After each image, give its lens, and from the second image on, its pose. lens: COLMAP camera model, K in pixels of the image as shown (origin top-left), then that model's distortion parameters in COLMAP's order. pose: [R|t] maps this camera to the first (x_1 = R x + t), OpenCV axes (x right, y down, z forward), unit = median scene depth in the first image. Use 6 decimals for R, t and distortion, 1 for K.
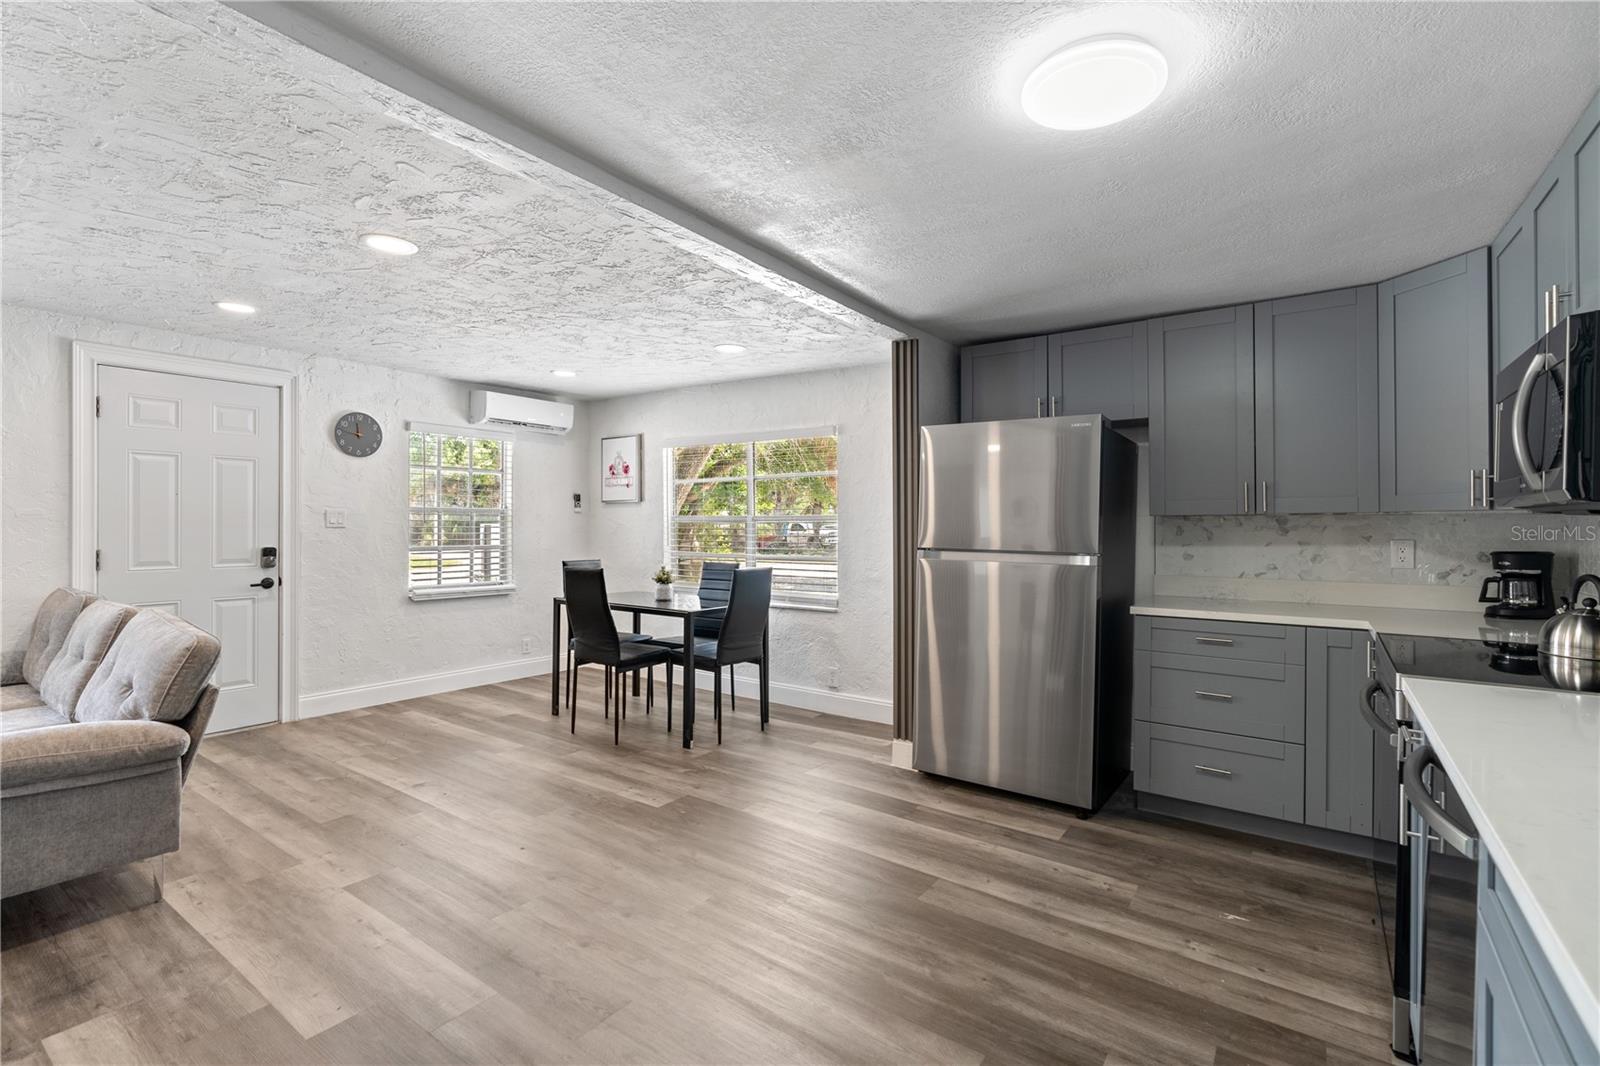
lens RADIAL K [[723.3, 0, 789.8], [0, 723.3, 523.6], [0, 0, 1]] dist [-0.013140, 0.001035]
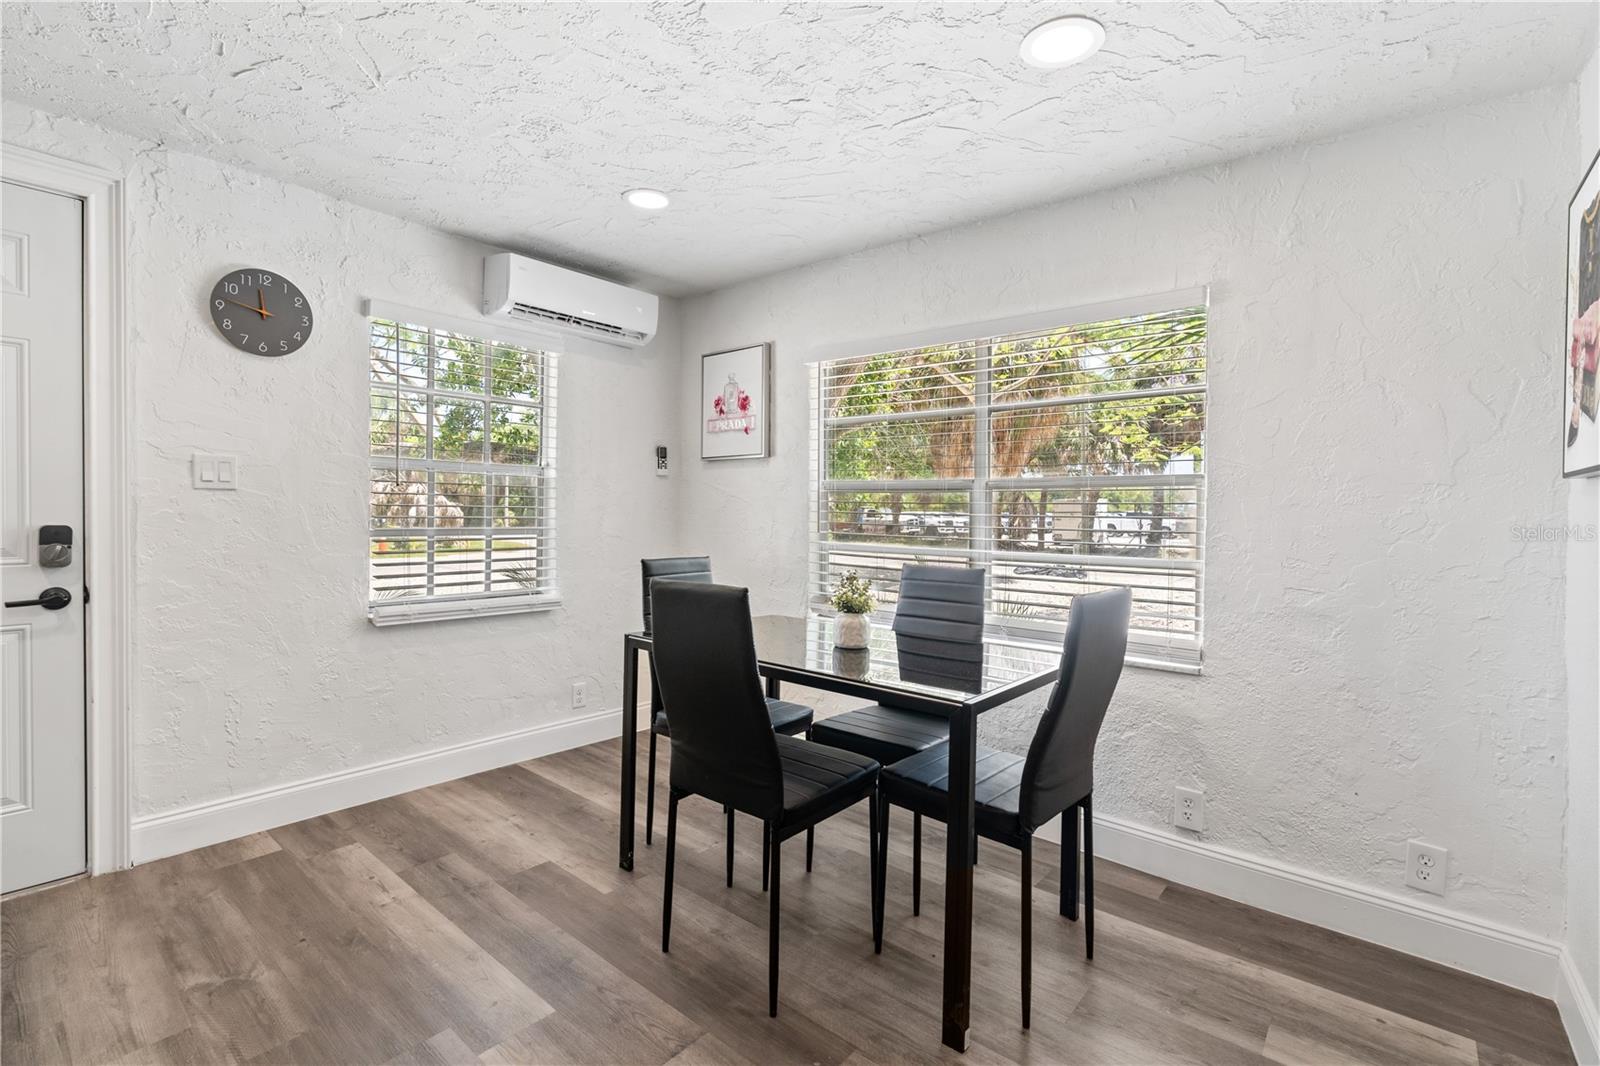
lens RADIAL K [[723.3, 0, 789.8], [0, 723.3, 523.6], [0, 0, 1]] dist [-0.013140, 0.001035]
pose [[0.995963, 0.012164, -0.088936, -0.188245], [-0.010492, 0.999760, 0.019238, 0.017388], [0.089148, -0.018227, 0.995852, 0.569842]]
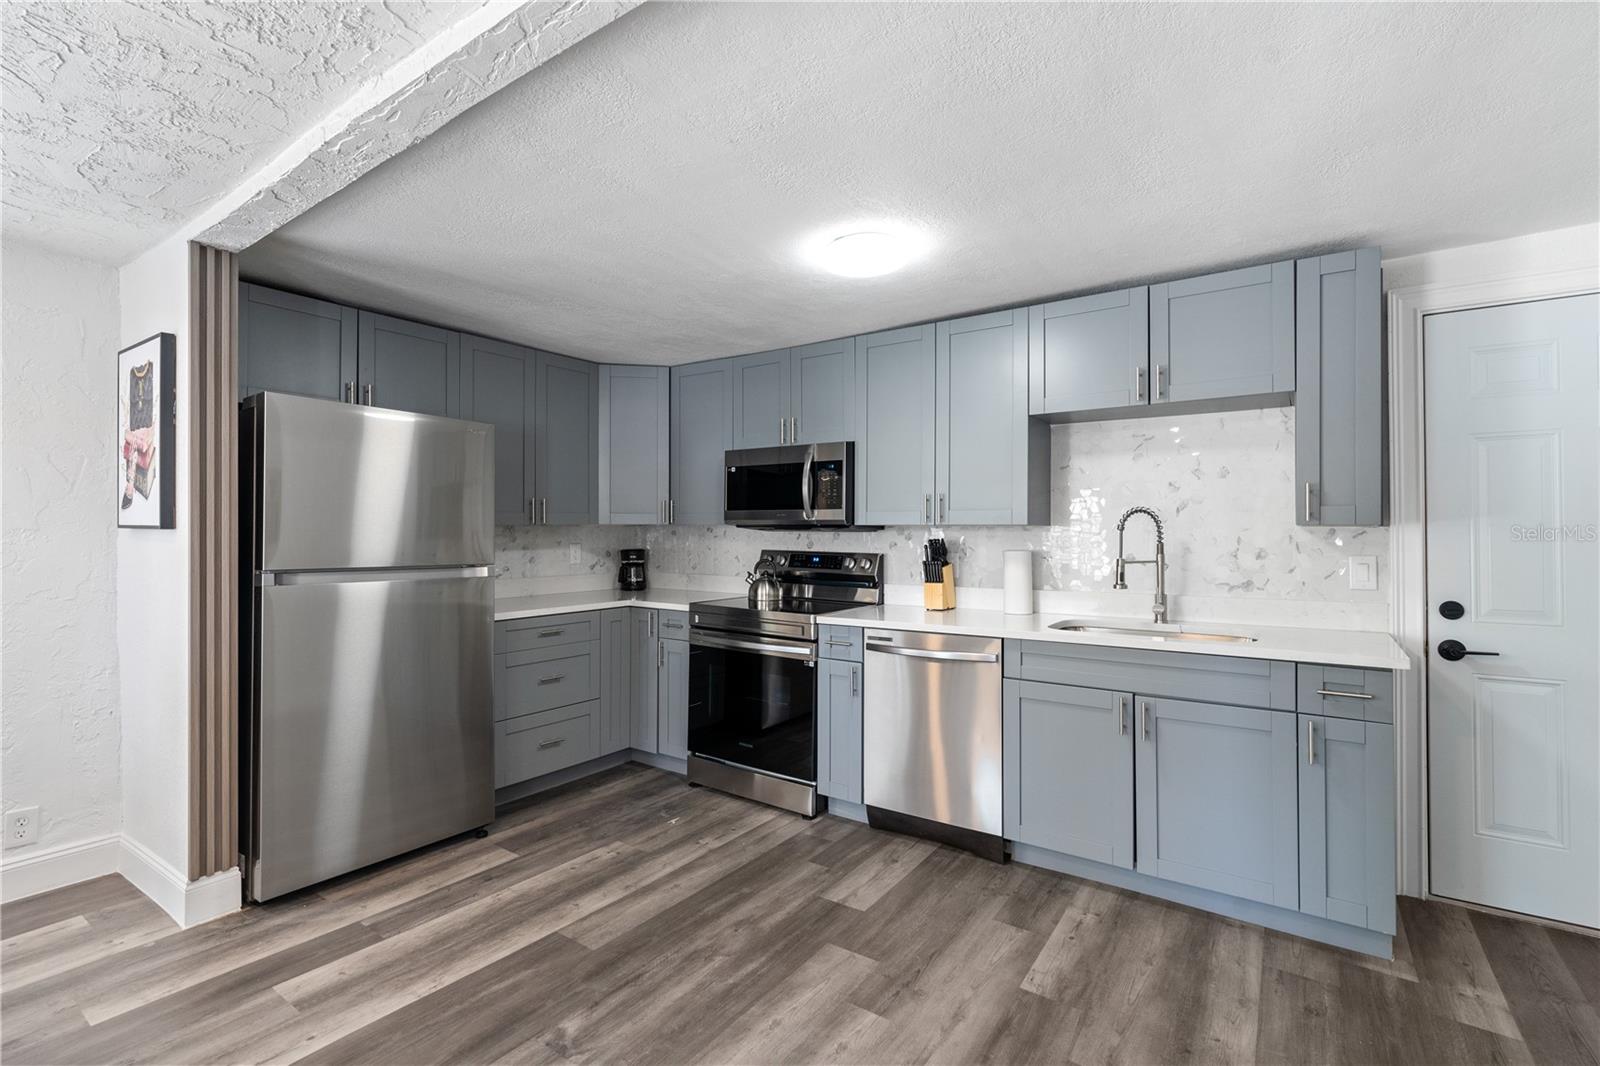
lens RADIAL K [[723.3, 0, 789.8], [0, 723.3, 523.6], [0, 0, 1]] dist [-0.013140, 0.001035]
pose [[-0.016624, 0.006670, 0.999840, -0.418317], [-0.004154, 0.999969, -0.006740, -0.006596], [-0.999853, -0.004266, -0.016596, 0.436617]]
